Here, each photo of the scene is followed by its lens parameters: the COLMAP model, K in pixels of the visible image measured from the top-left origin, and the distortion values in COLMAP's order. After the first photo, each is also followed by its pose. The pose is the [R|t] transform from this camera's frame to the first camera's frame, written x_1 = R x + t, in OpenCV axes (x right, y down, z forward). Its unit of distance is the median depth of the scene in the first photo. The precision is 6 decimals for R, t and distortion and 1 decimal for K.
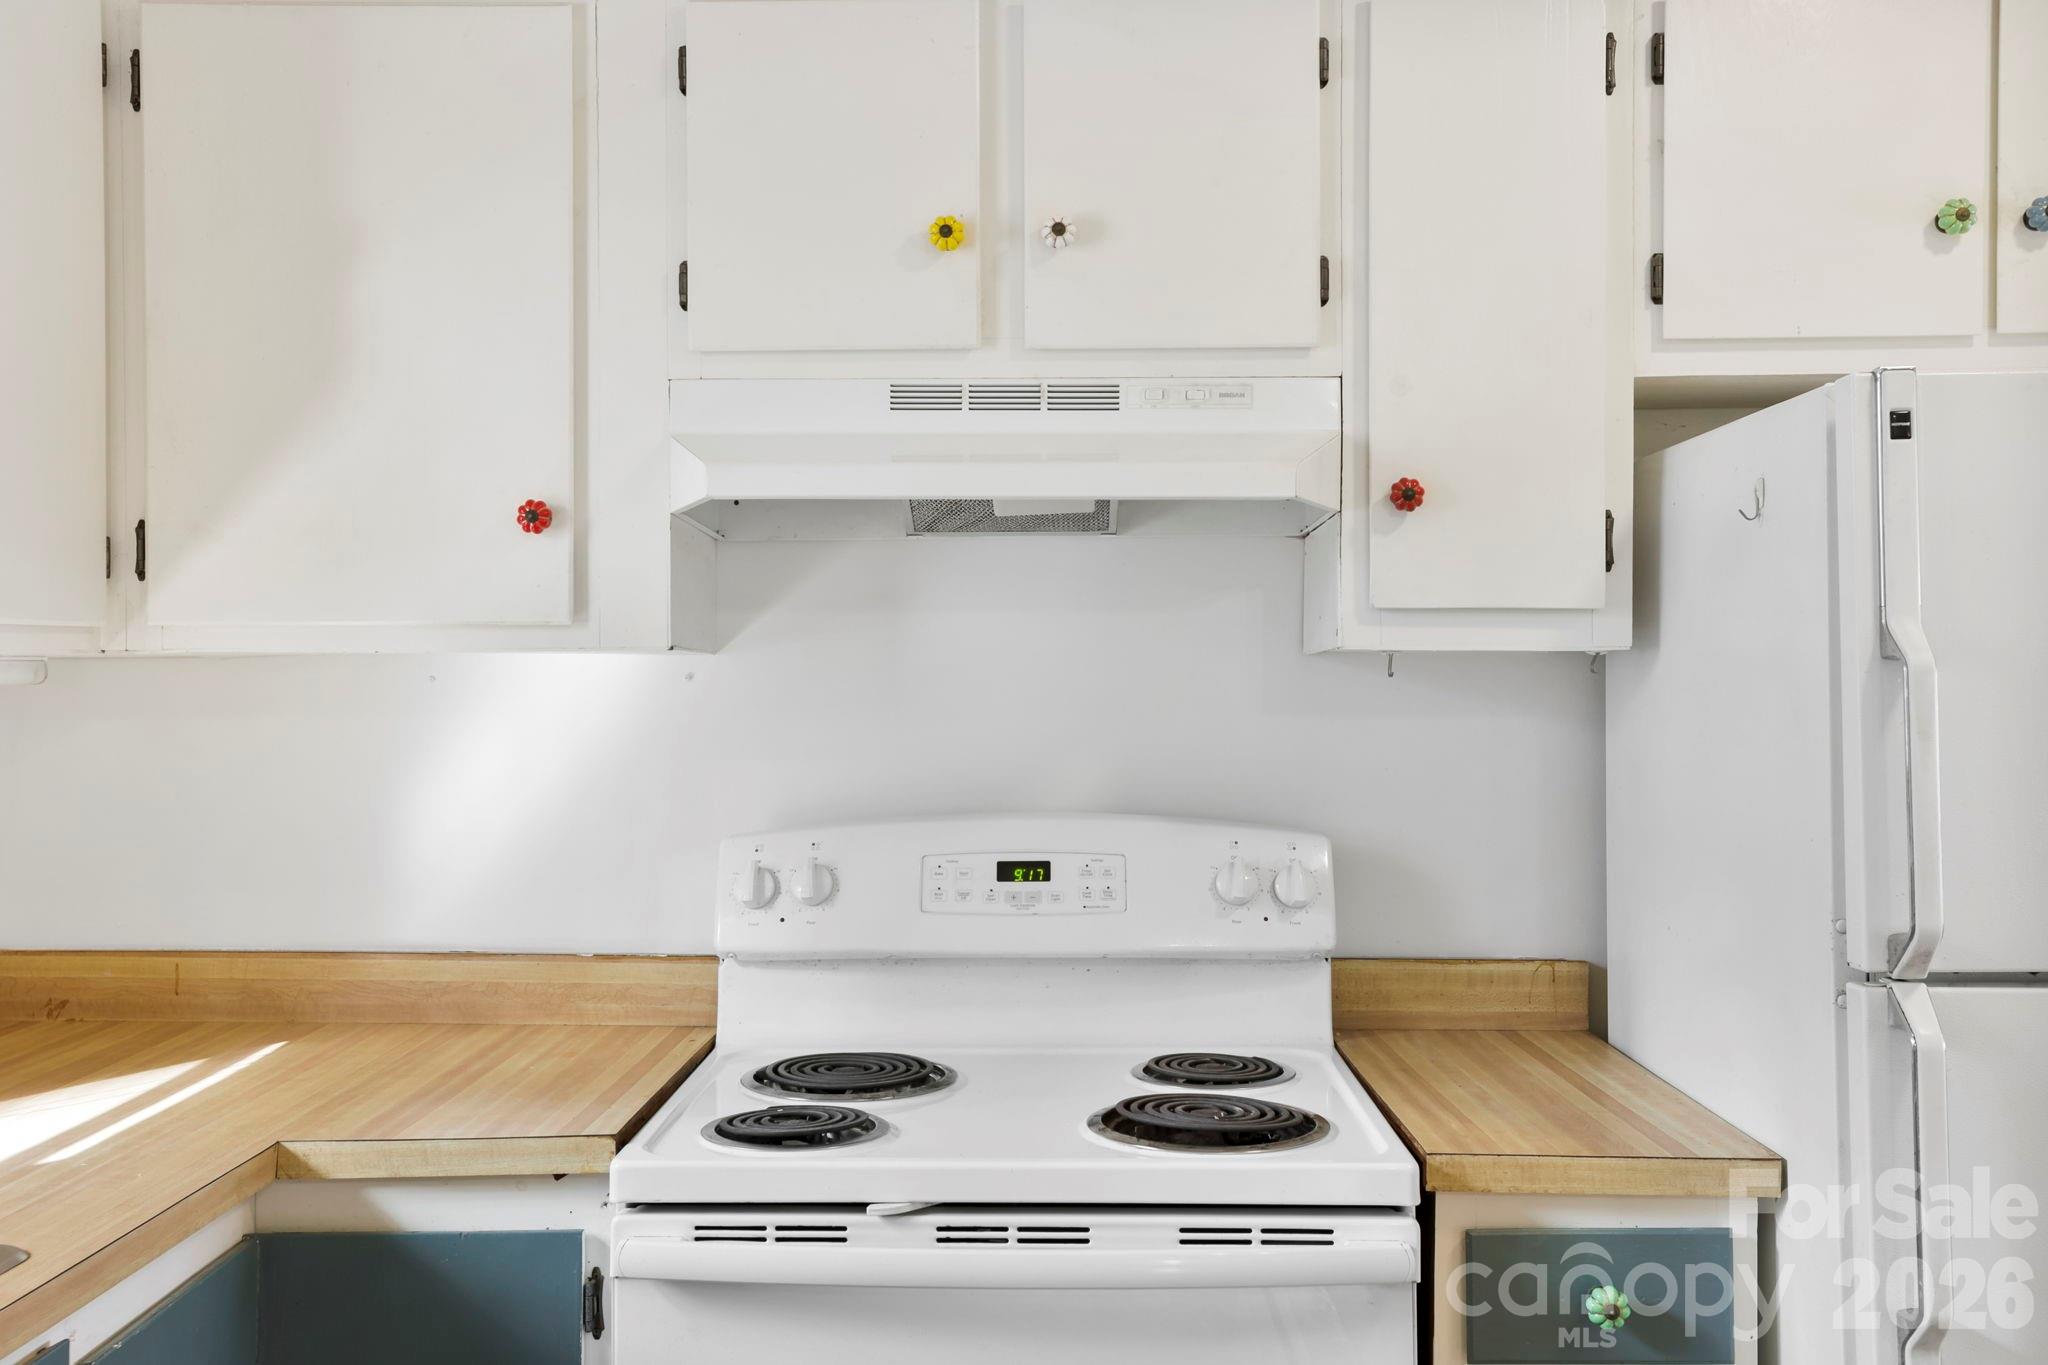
lens RADIAL K [[1813.0, 0, 1022.4], [0, 1813.0, 685.5], [0, 0, 1]] dist [-0.054110, -0.006049]
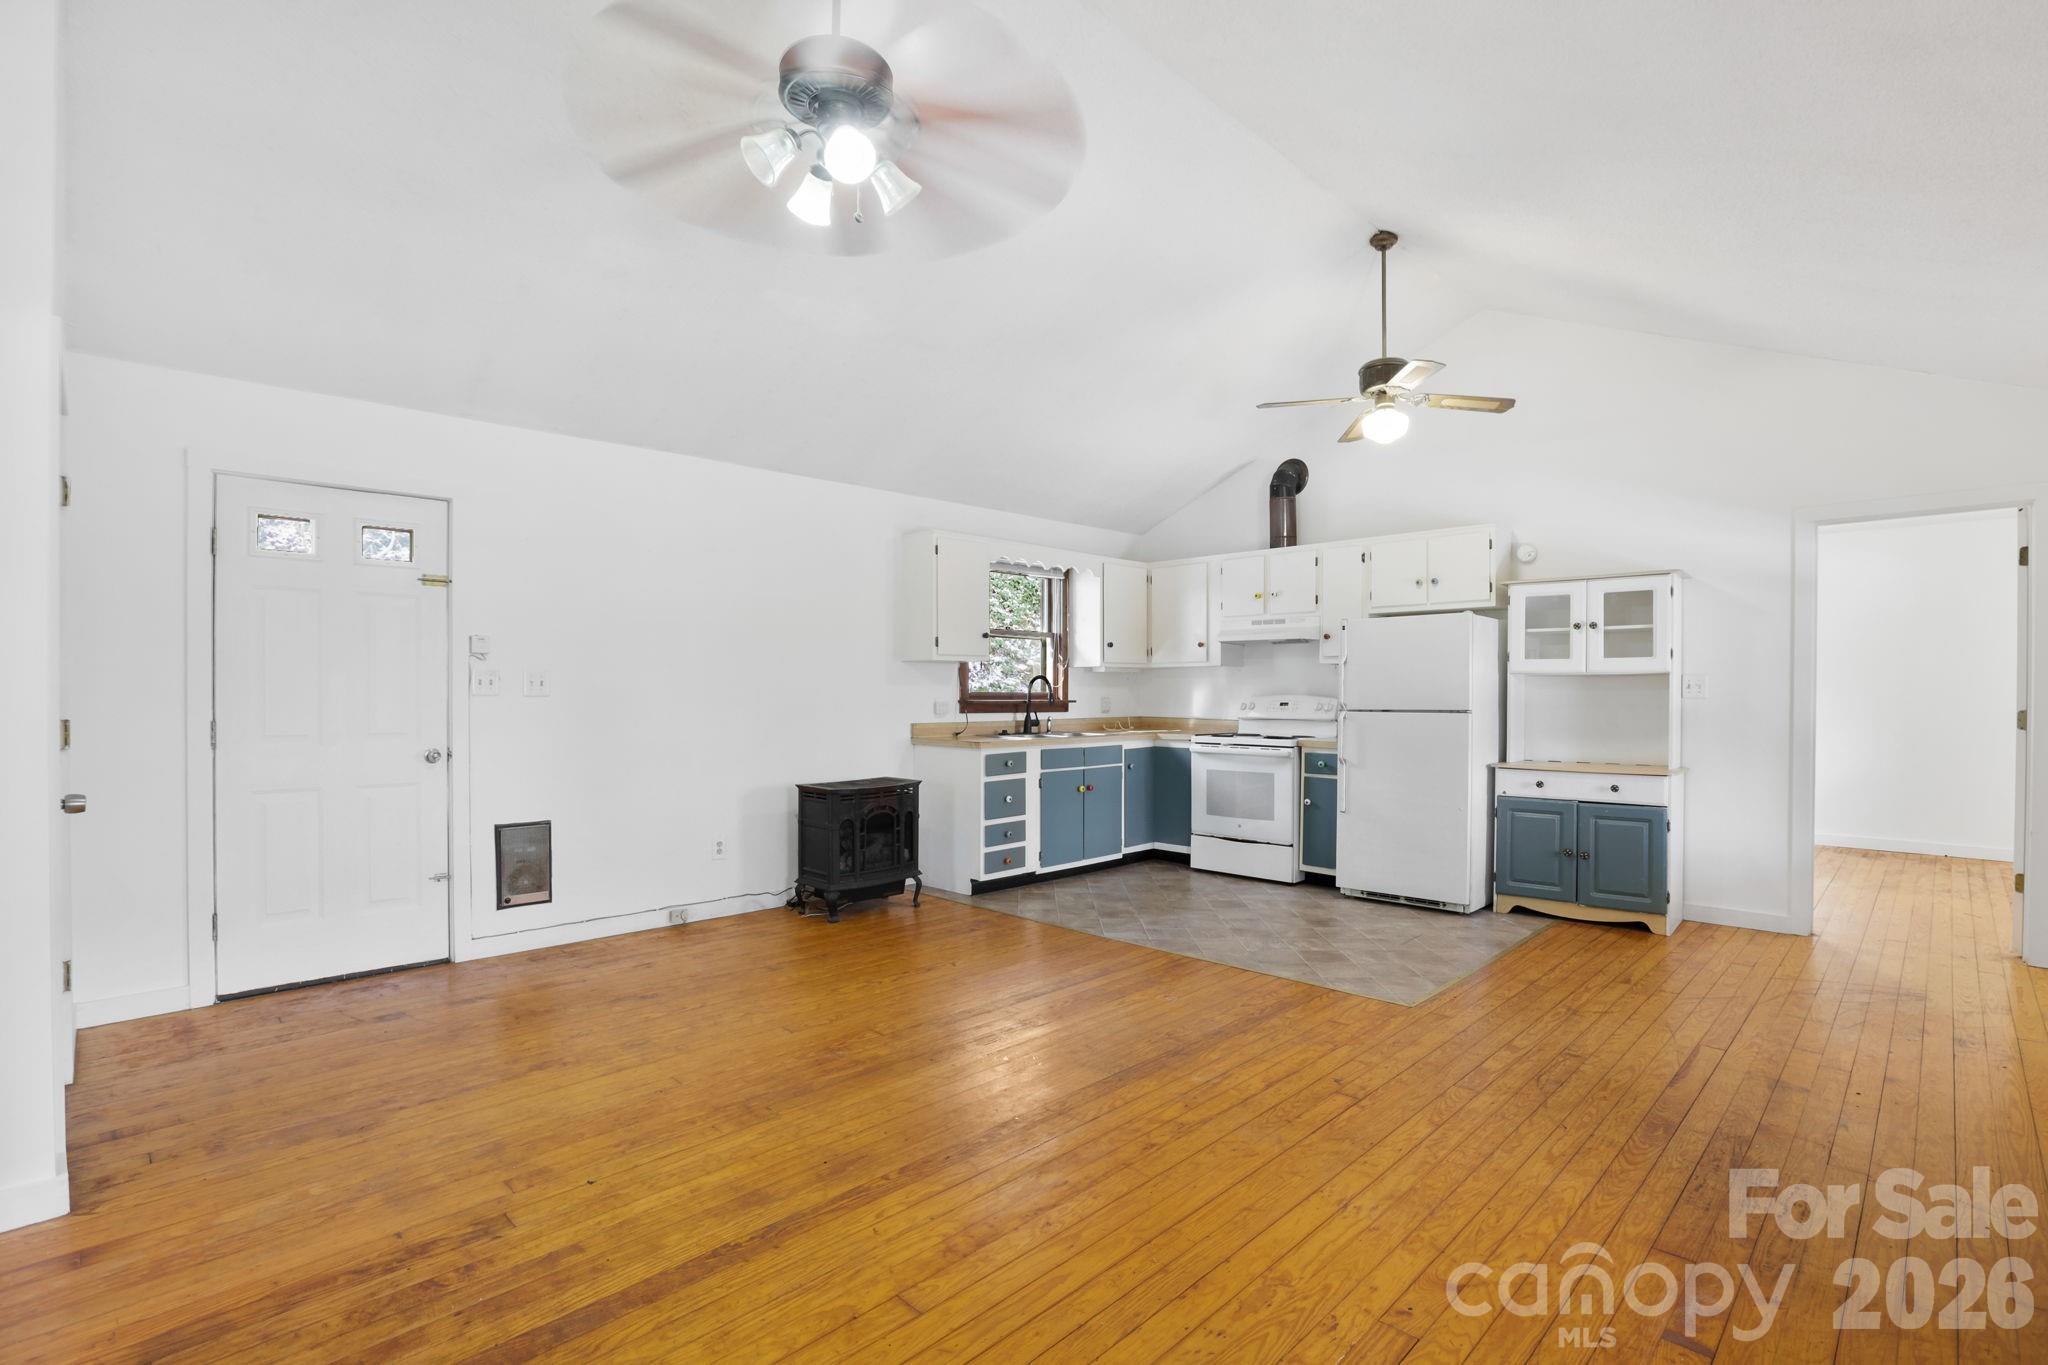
lens RADIAL K [[950.6, 0, 1026.7], [0, 950.6, 701.5], [0, 0, 1]] dist [-0.029866, 0.005295]
pose [[0.725418, 0.009719, -0.688240, 1.570600], [-0.003992, 0.999943, 0.009913, 0.074410], [0.688298, -0.004443, 0.725415, -1.821372]]
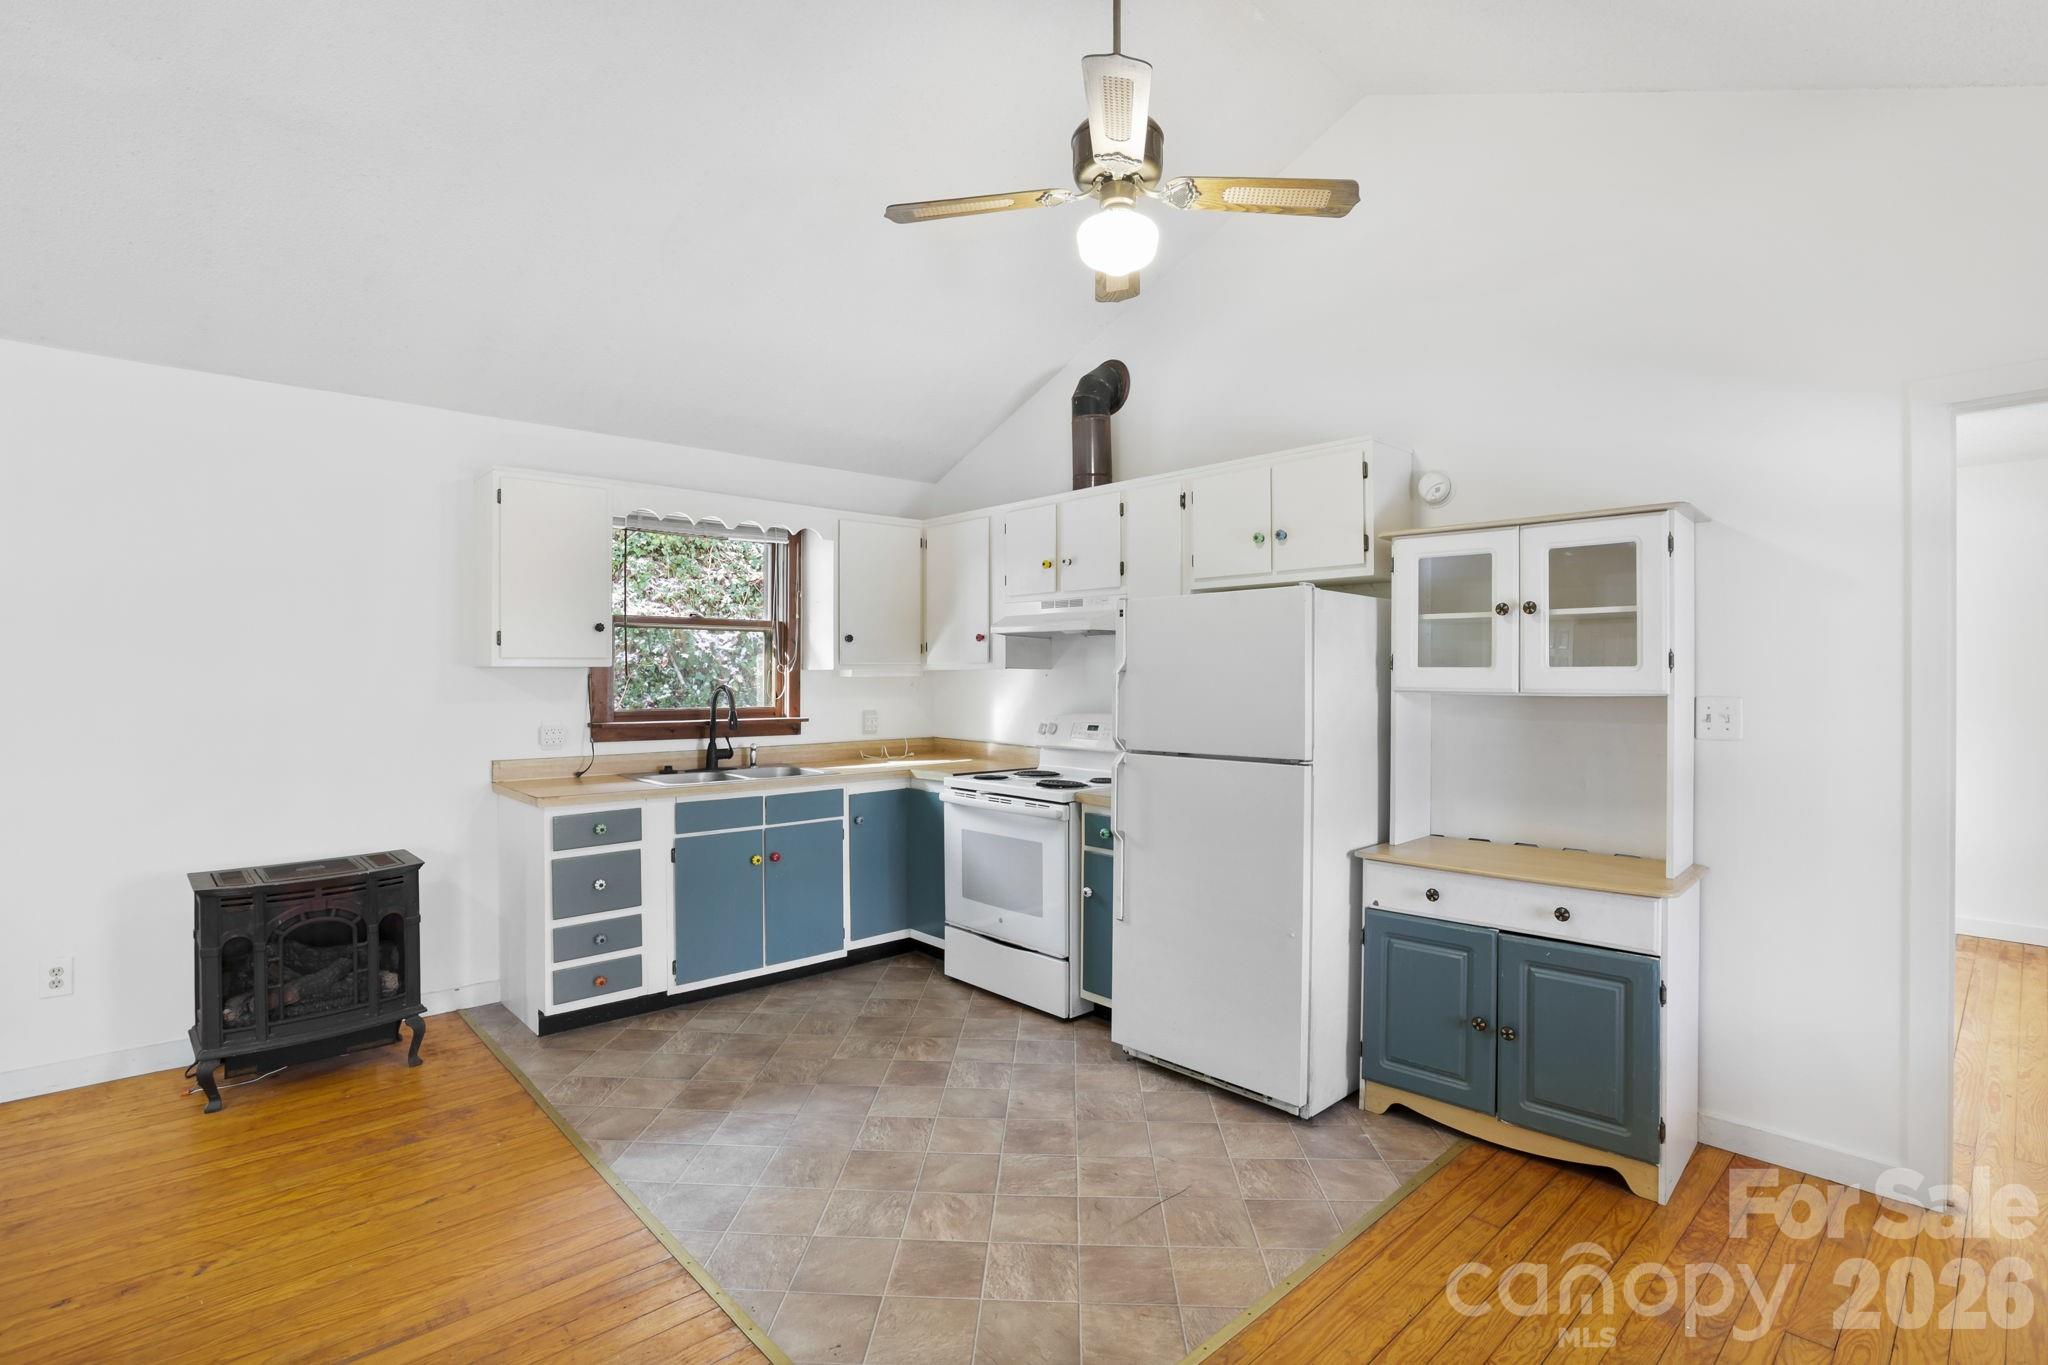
lens RADIAL K [[950.6, 0, 1025.9], [0, 950.6, 672.3], [0, 0, 1]] dist [-0.029866, 0.005295]
pose [[0.690500, 0.001586, -0.723331, 1.433026], [-0.004299, 0.999989, -0.001911, -0.007231], [0.723320, 0.004430, 0.690499, -0.481981]]
